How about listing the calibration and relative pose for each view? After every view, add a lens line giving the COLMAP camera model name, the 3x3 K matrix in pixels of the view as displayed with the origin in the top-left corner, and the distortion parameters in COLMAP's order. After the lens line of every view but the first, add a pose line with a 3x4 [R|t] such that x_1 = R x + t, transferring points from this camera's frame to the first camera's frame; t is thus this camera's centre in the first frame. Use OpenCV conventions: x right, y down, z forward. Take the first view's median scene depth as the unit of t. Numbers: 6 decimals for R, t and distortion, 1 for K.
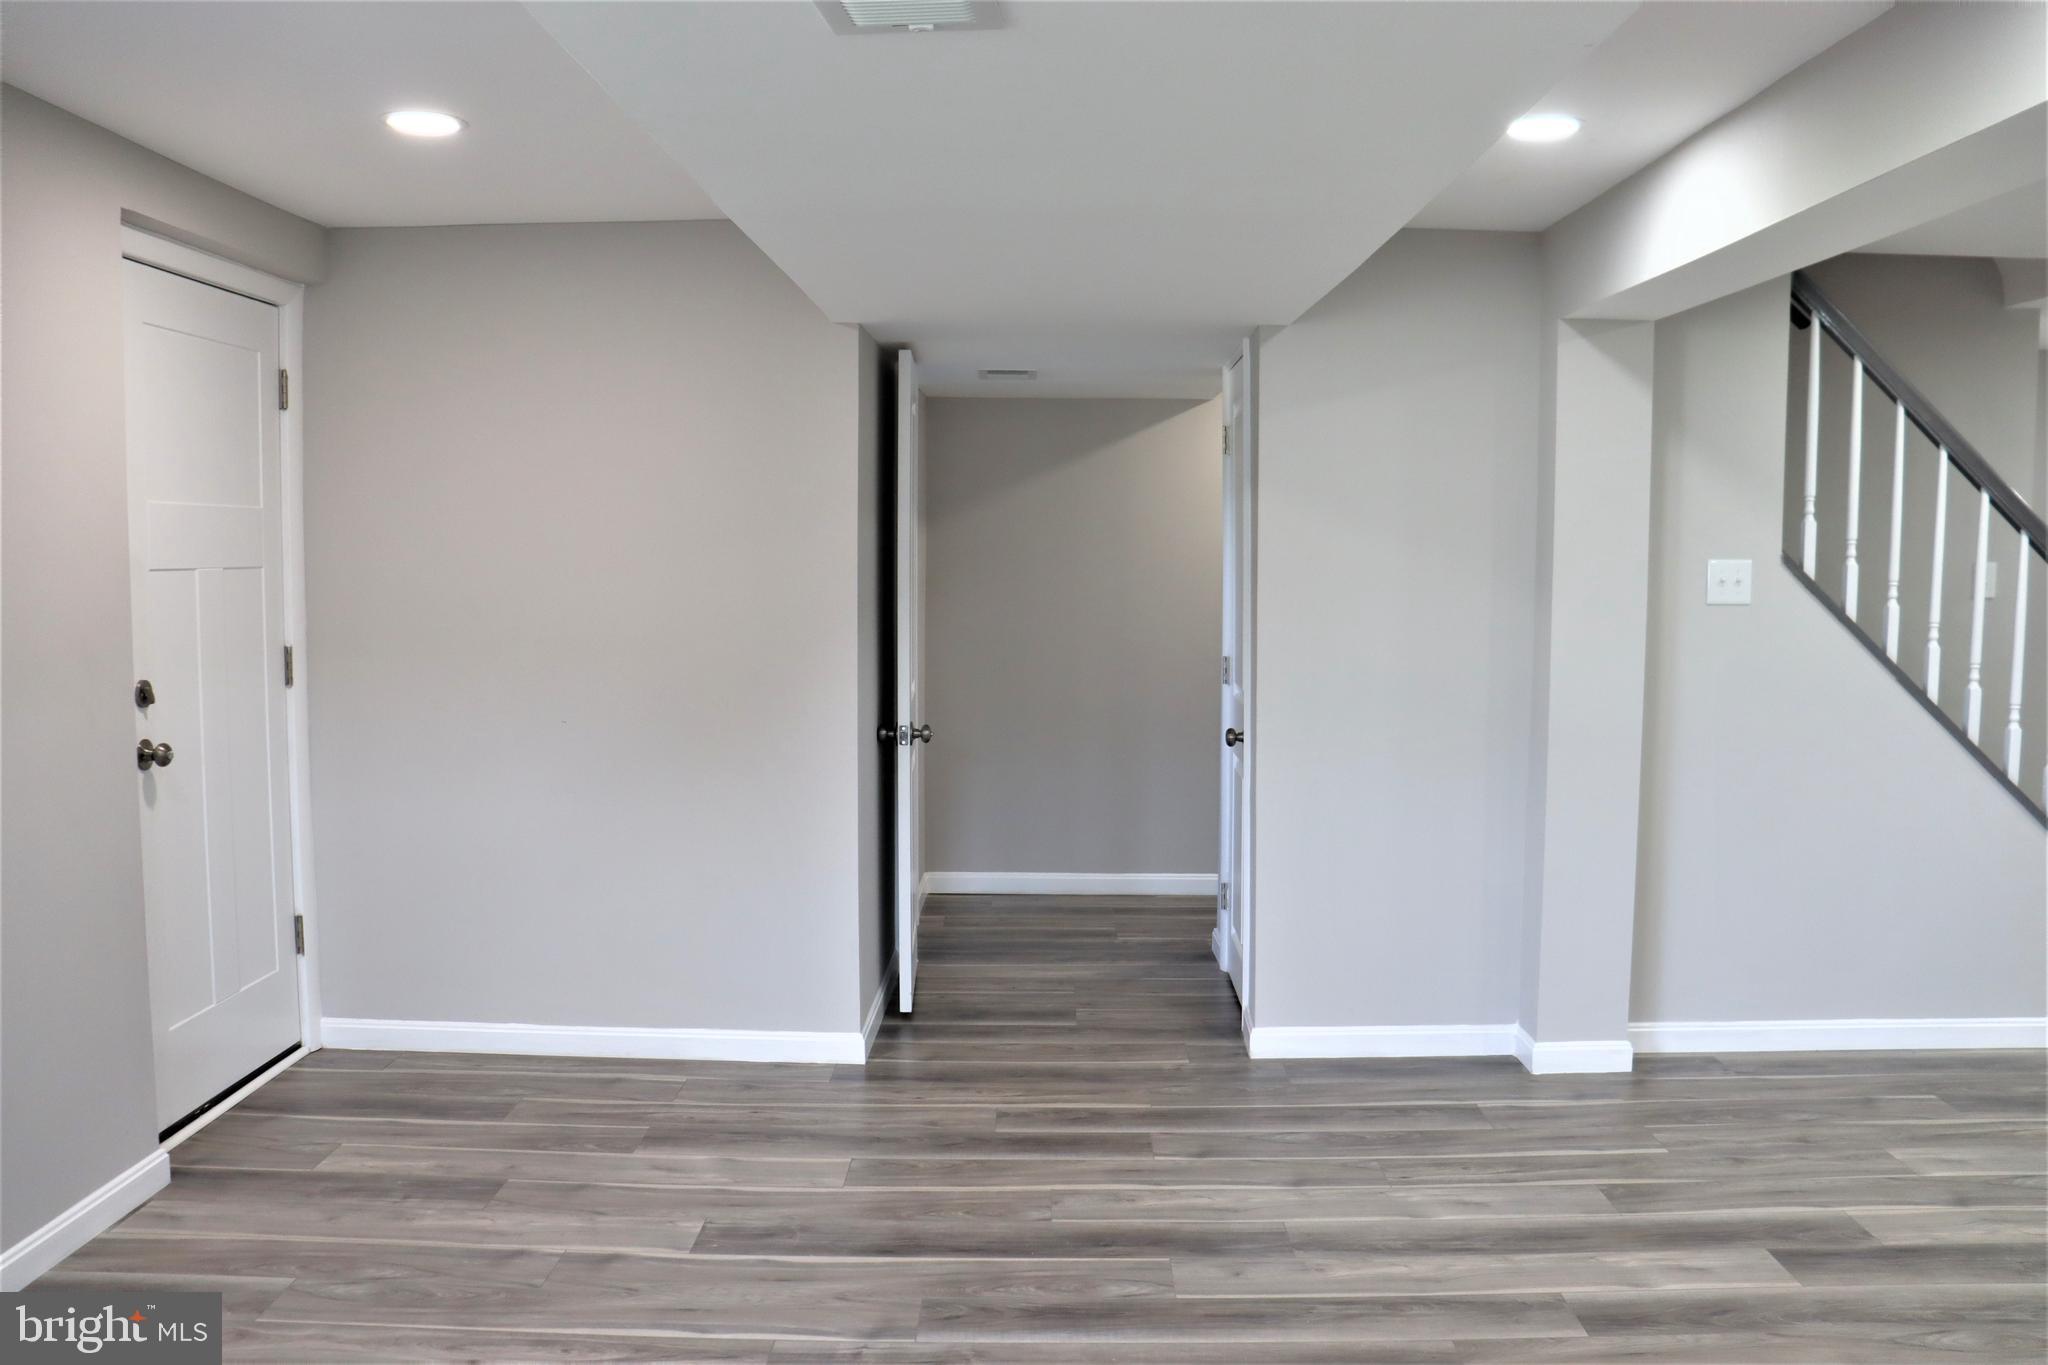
lens RADIAL K [[1690.2, 0, 1024.0], [0, 1690.2, 682.5], [0, 0, 1]] dist [-0.178068, 0.151548]
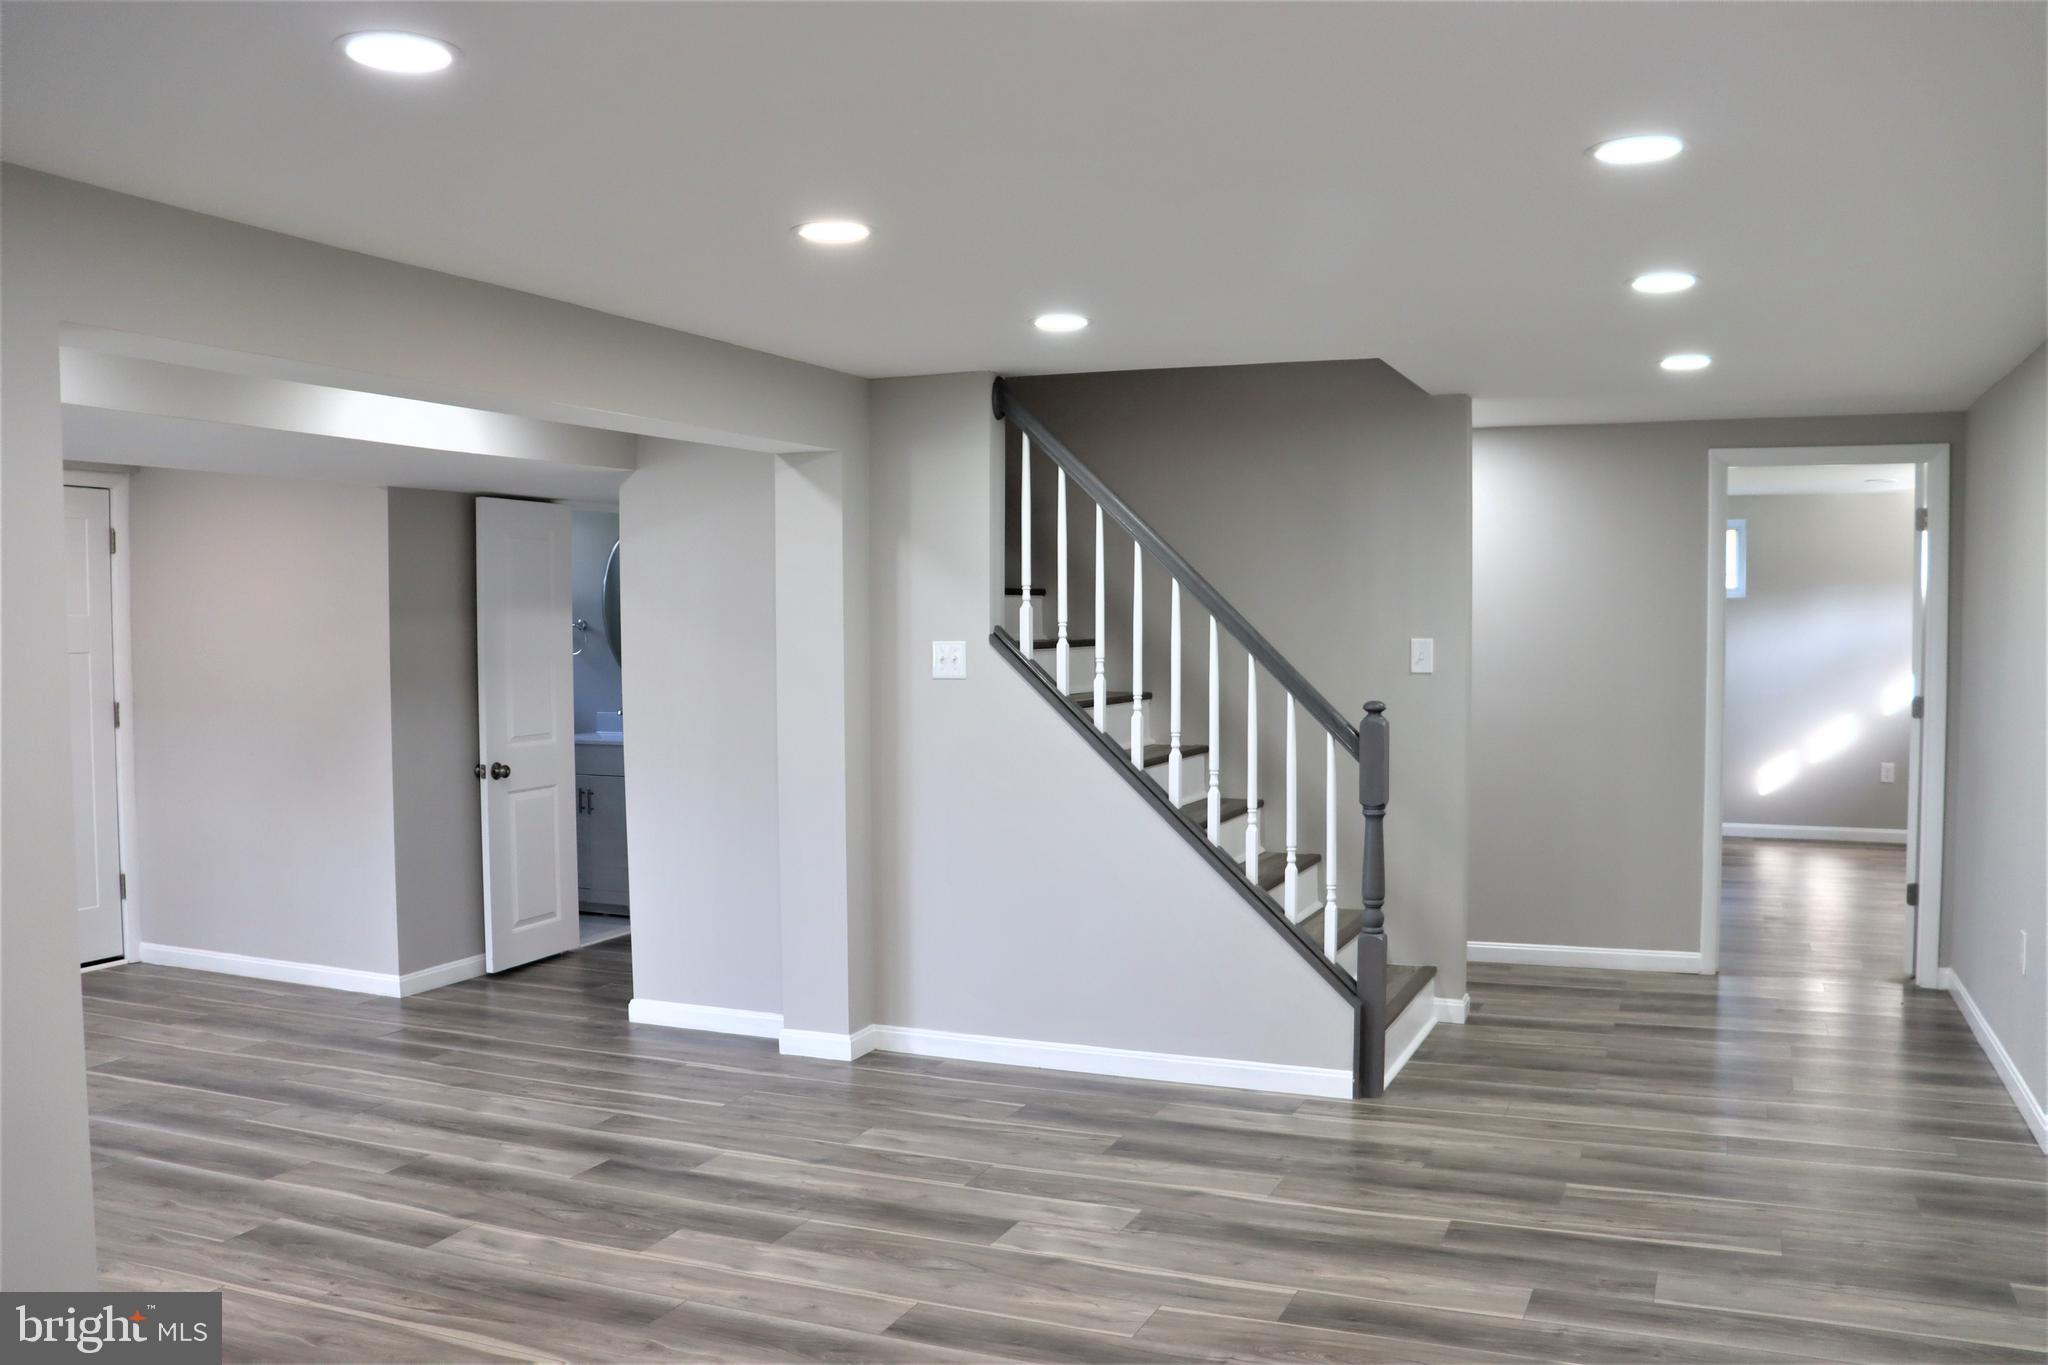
lens RADIAL K [[1690.2, 0, 1024.0], [0, 1690.2, 682.5], [0, 0, 1]] dist [-0.178068, 0.151548]
pose [[0.922674, 0.004606, -0.385554, 1.016114], [-0.020766, 0.999071, -0.037759, 0.000086], [0.385022, 0.042846, 0.921912, -0.113655]]
